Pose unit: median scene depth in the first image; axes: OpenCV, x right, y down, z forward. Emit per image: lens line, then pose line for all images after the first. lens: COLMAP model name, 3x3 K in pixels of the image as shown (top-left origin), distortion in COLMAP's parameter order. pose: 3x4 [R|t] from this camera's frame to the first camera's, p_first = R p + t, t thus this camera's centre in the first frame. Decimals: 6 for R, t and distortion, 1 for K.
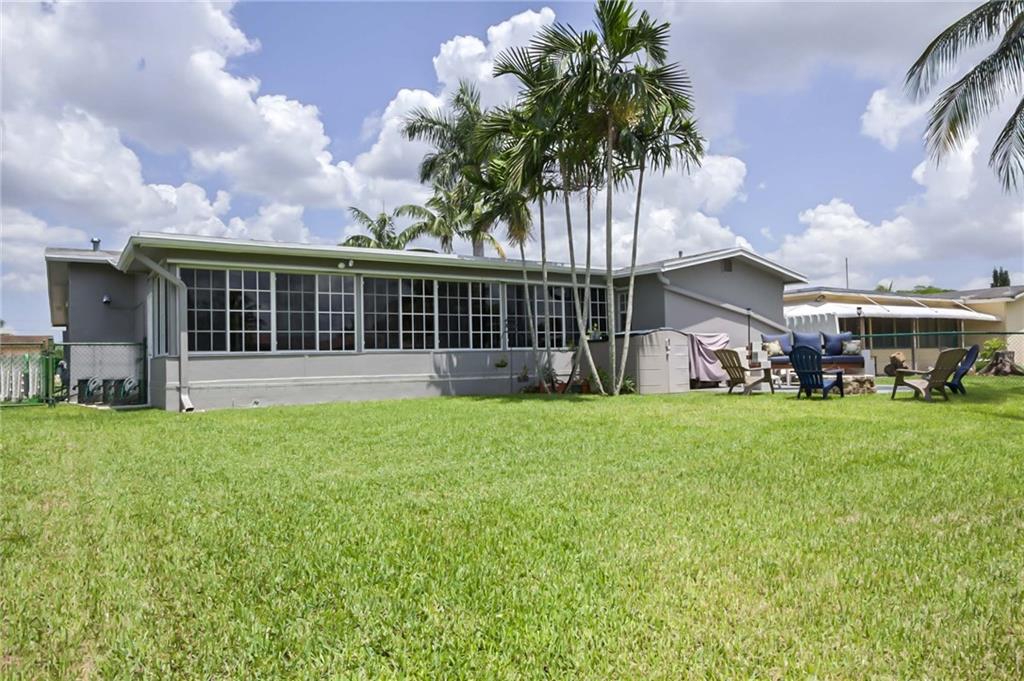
lens RADIAL K [[707.8, 0, 514.0], [0, 707.8, 343.2], [0, 0, 1]] dist [-0.007180, 0.000590]
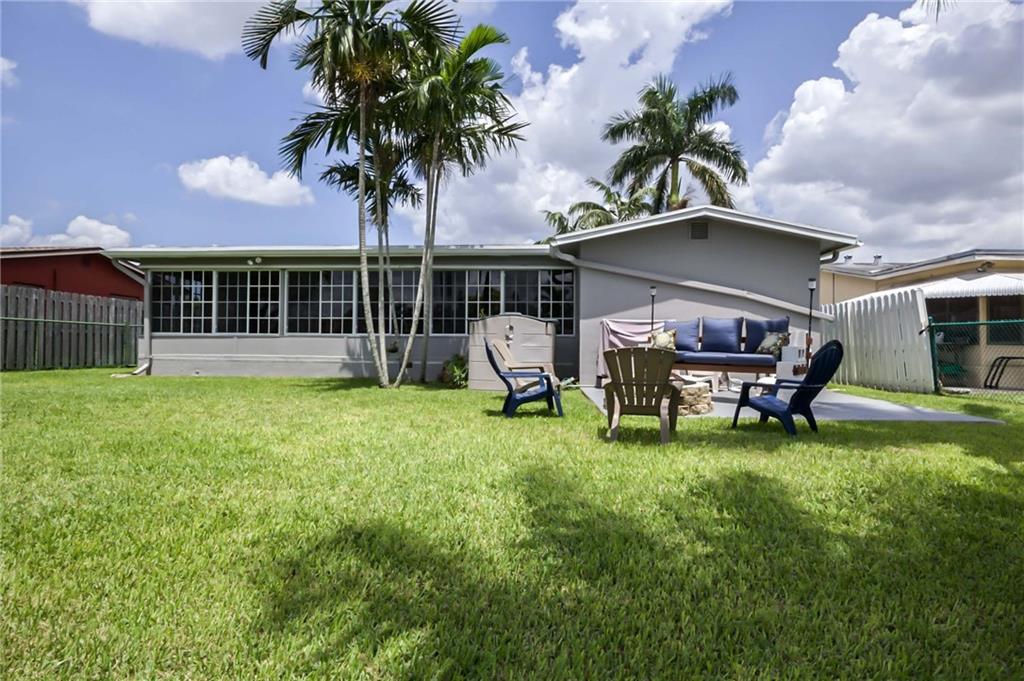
lens RADIAL K [[590.2, 0, 510.5], [0, 590.2, 334.8], [0, 0, 1]] dist [-0.002838, 0.000637]
pose [[0.777336, 0.016763, -0.628863, 0.702543], [-0.010849, 0.999853, 0.013242, -0.005137], [0.628993, -0.003471, 0.777403, 0.482108]]
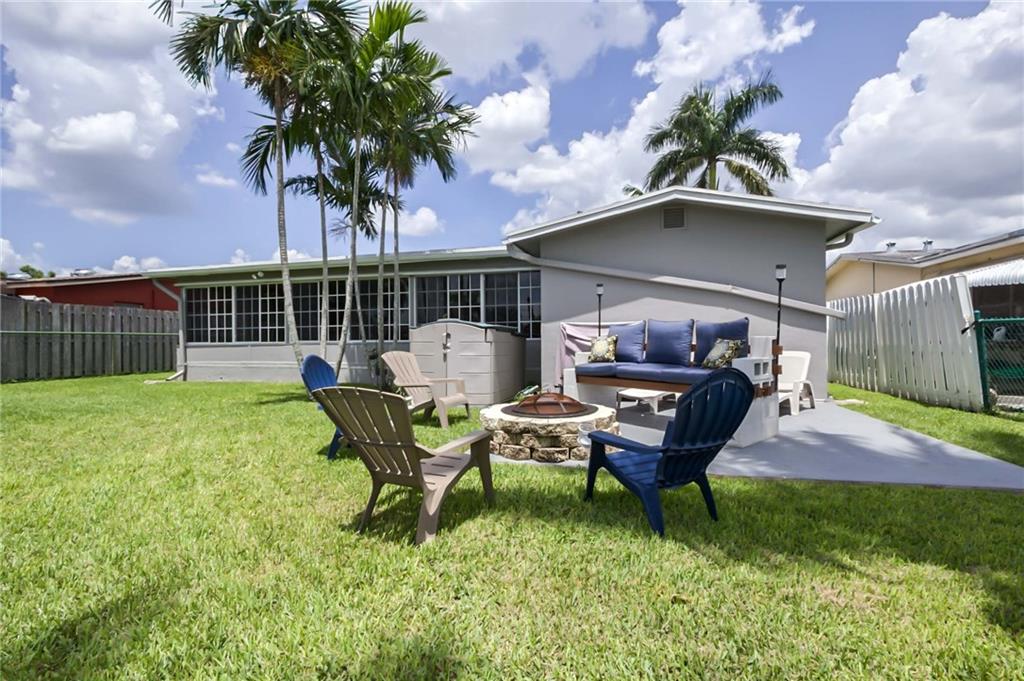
lens RADIAL K [[493.2, 0, 497.1], [0, 493.2, 337.9], [0, 0, 1]] dist [-0.017315, 0.000637]
pose [[0.641640, 0.011733, -0.766916, 0.707905], [0.012869, 0.999578, 0.026060, -0.015099], [0.766898, -0.026591, 0.641218, 0.732489]]
